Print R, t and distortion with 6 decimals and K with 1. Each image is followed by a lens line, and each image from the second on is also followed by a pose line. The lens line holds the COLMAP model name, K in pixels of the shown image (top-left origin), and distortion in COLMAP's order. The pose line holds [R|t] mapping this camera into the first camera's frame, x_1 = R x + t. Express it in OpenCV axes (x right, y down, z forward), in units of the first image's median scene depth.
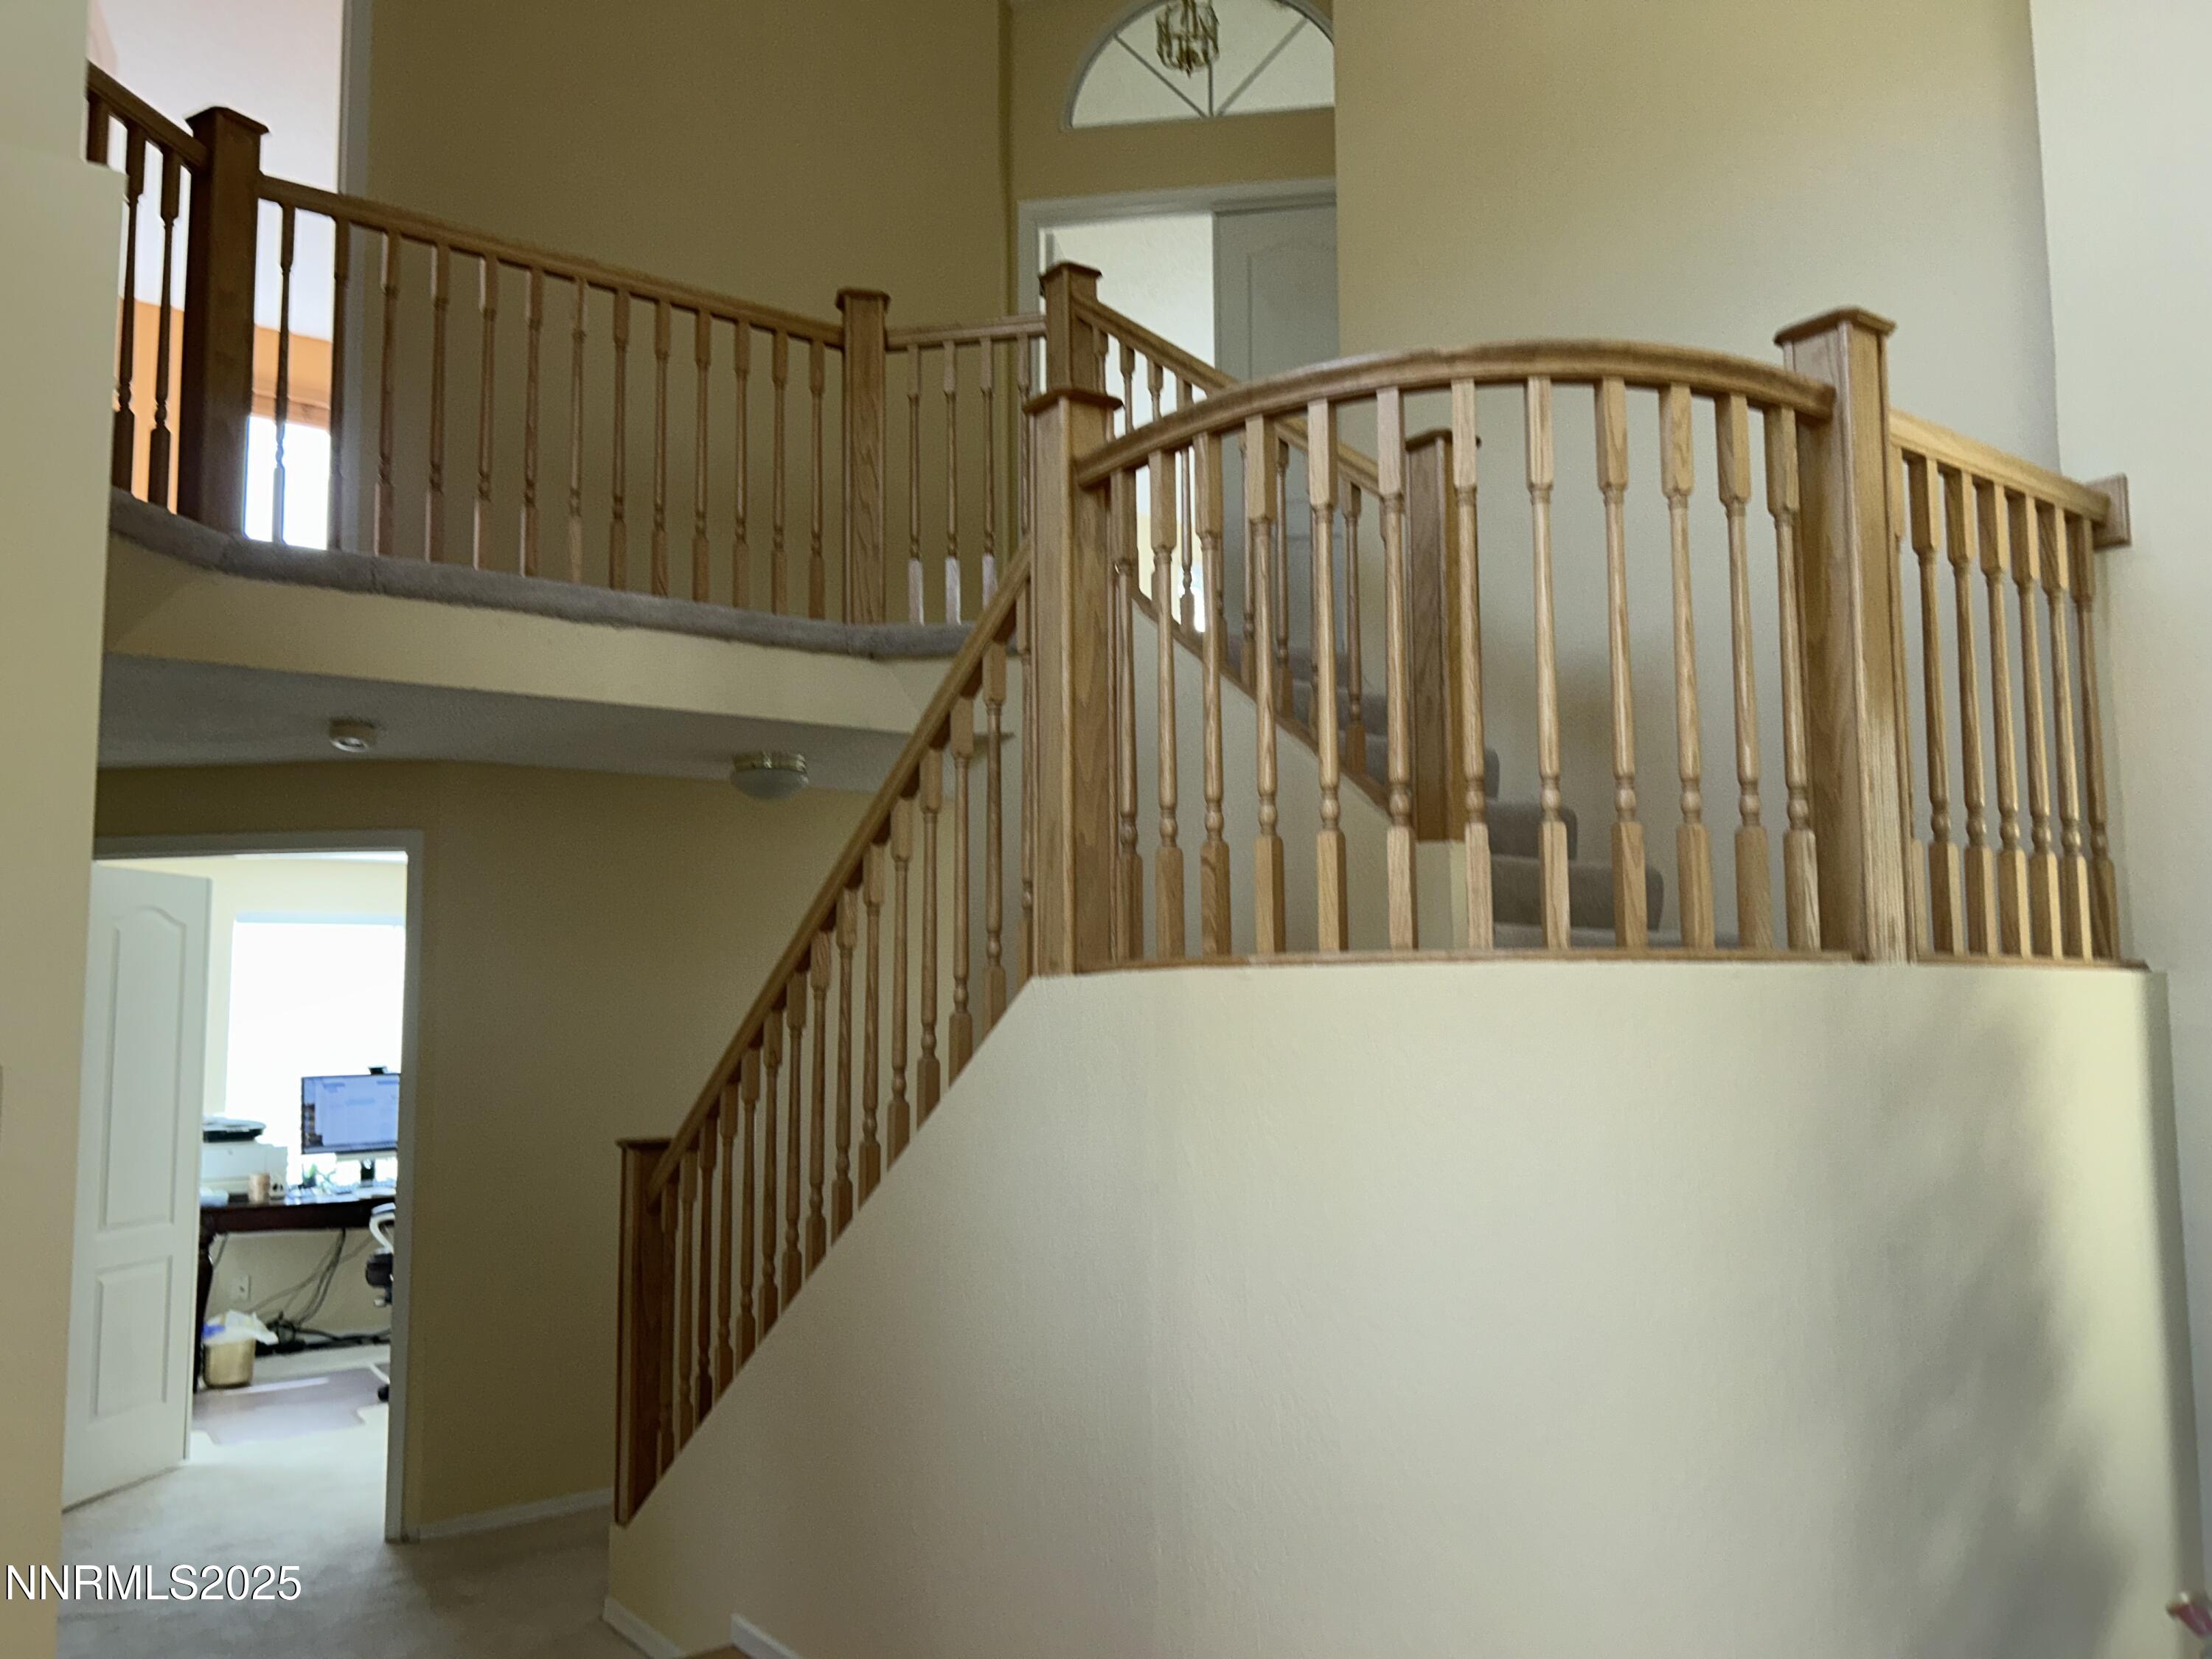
lens RADIAL K [[1653.6, 0, 1119.4], [0, 1653.6, 849.4], [0, 0, 1]] dist [0.064466, -0.068867]
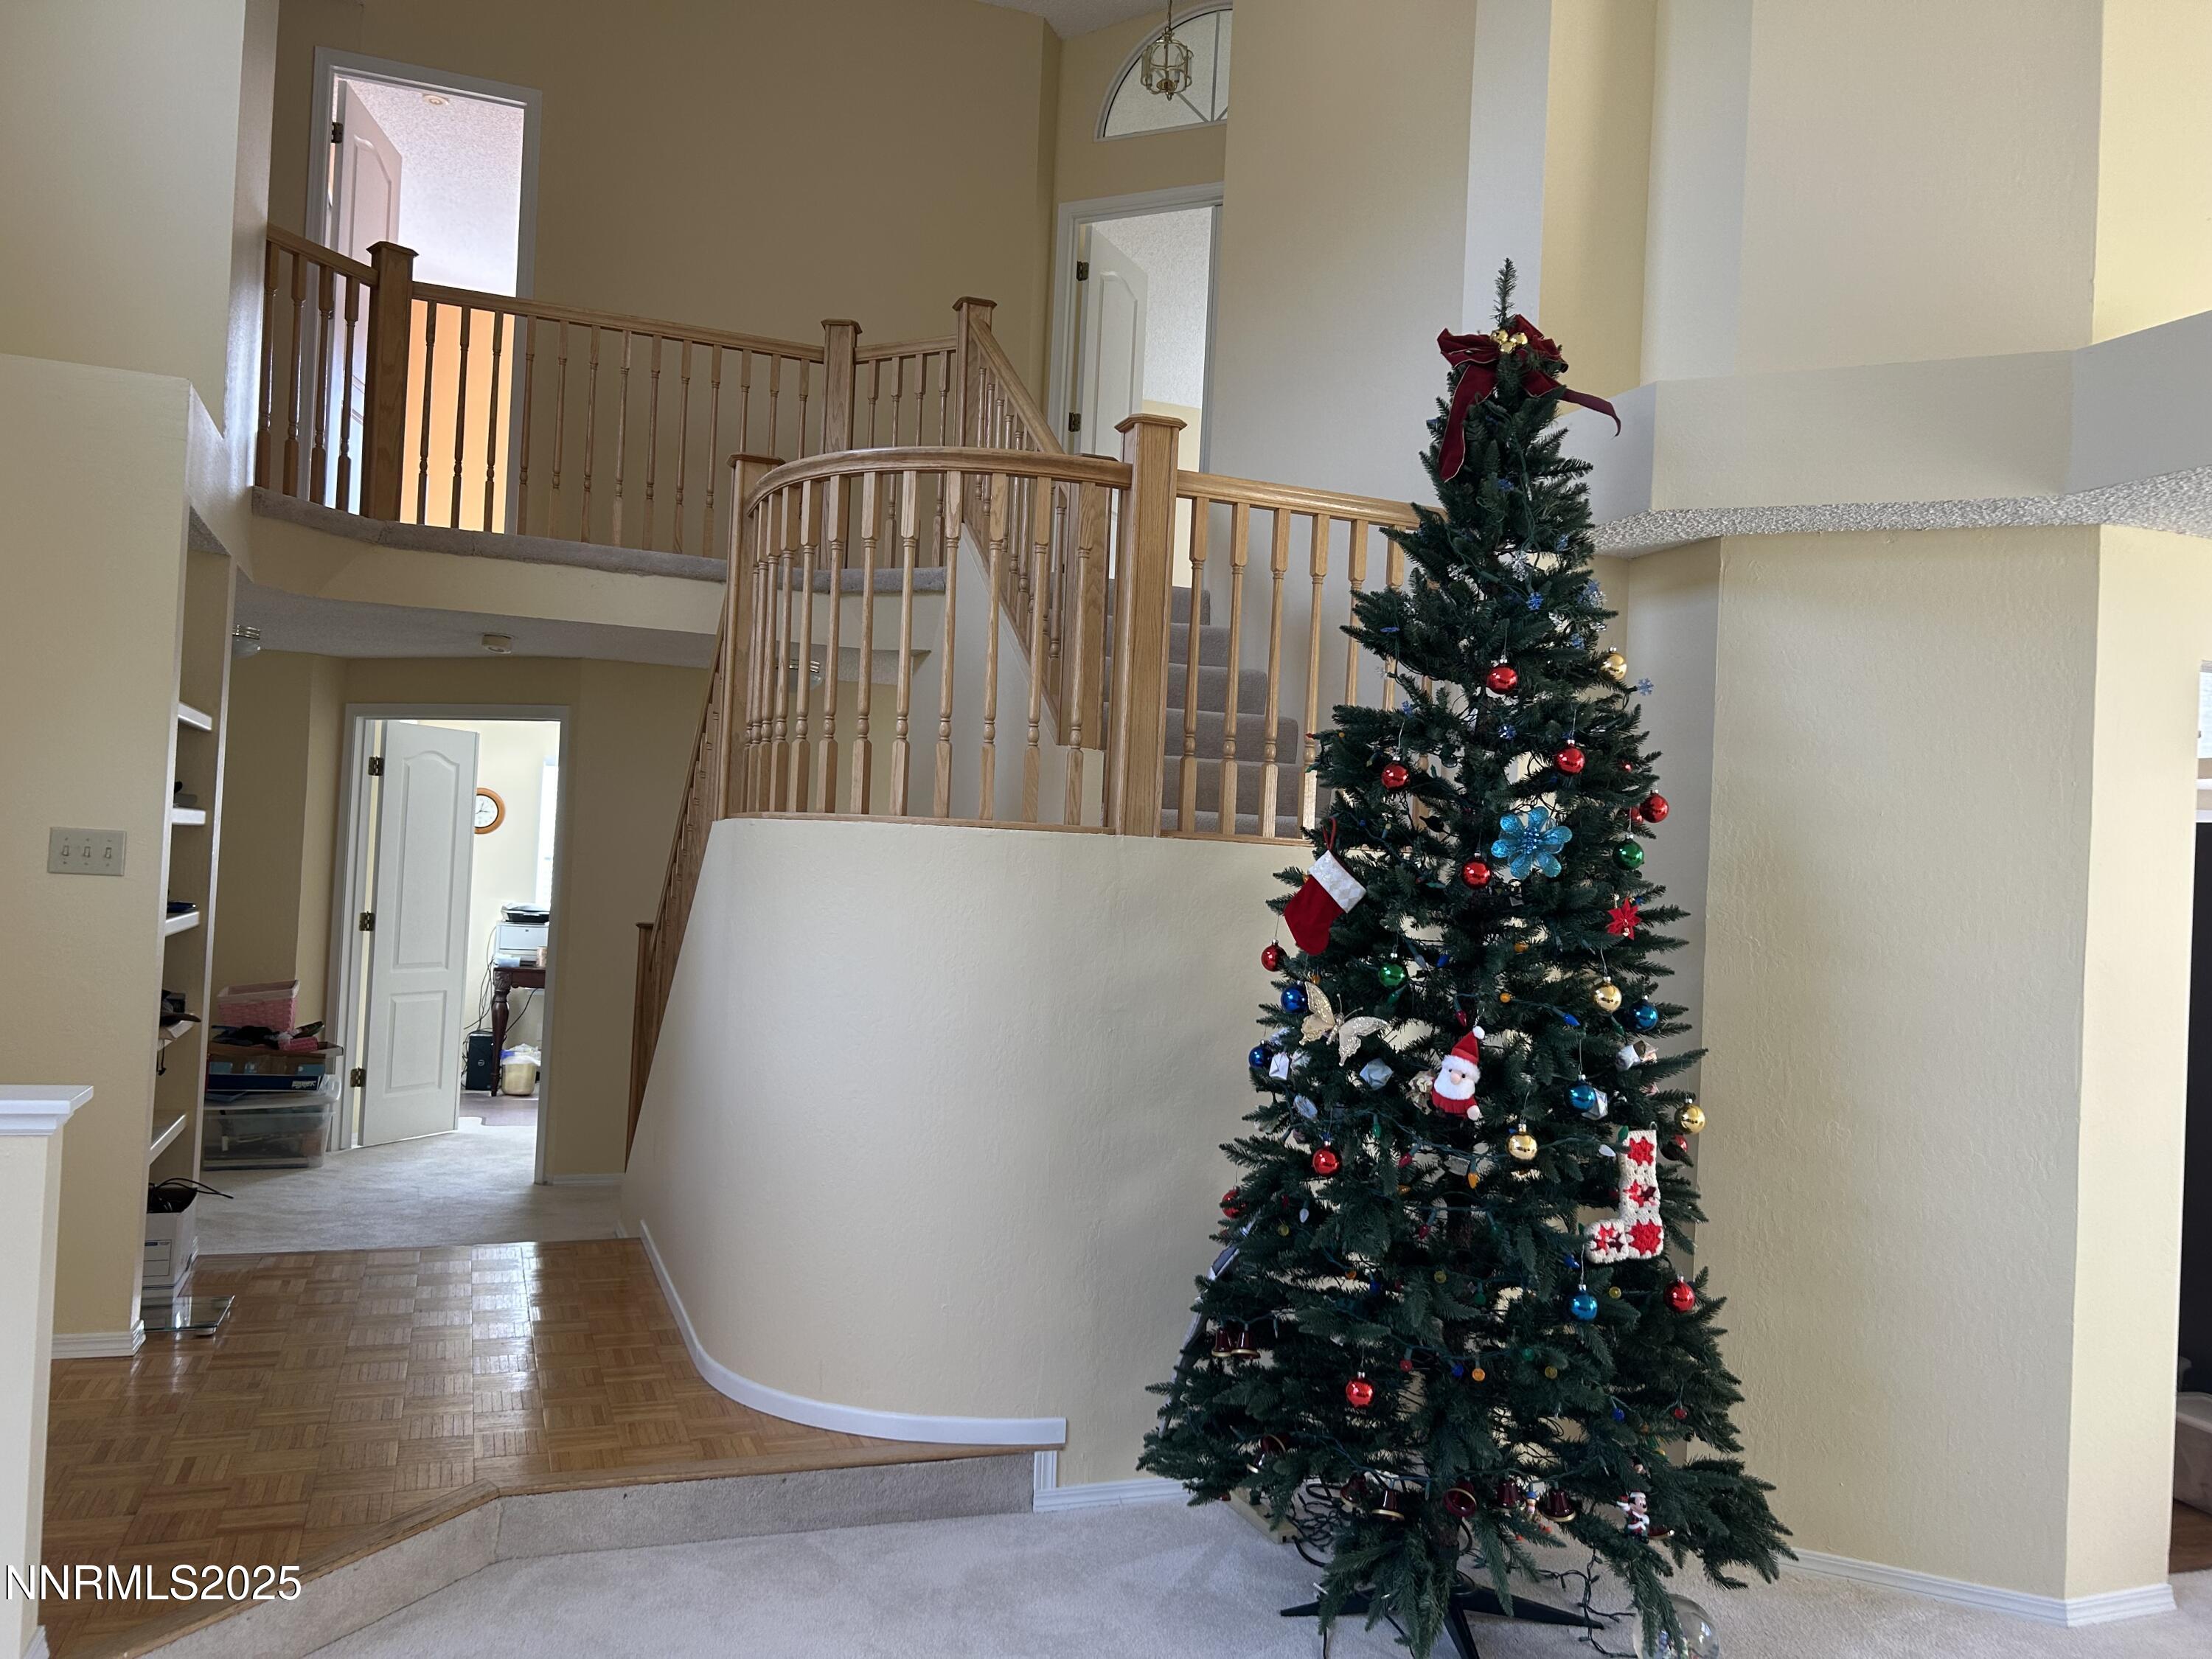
lens RADIAL K [[1676.1, 0, 1092.6], [0, 1676.1, 844.1], [0, 0, 1]] dist [0.044295, -0.048367]
pose [[0.958138, 0.054571, -0.281059, 0.472694], [-0.033168, 0.996214, 0.080355, -0.027557], [0.284380, -0.067669, 0.956321, -0.295928]]
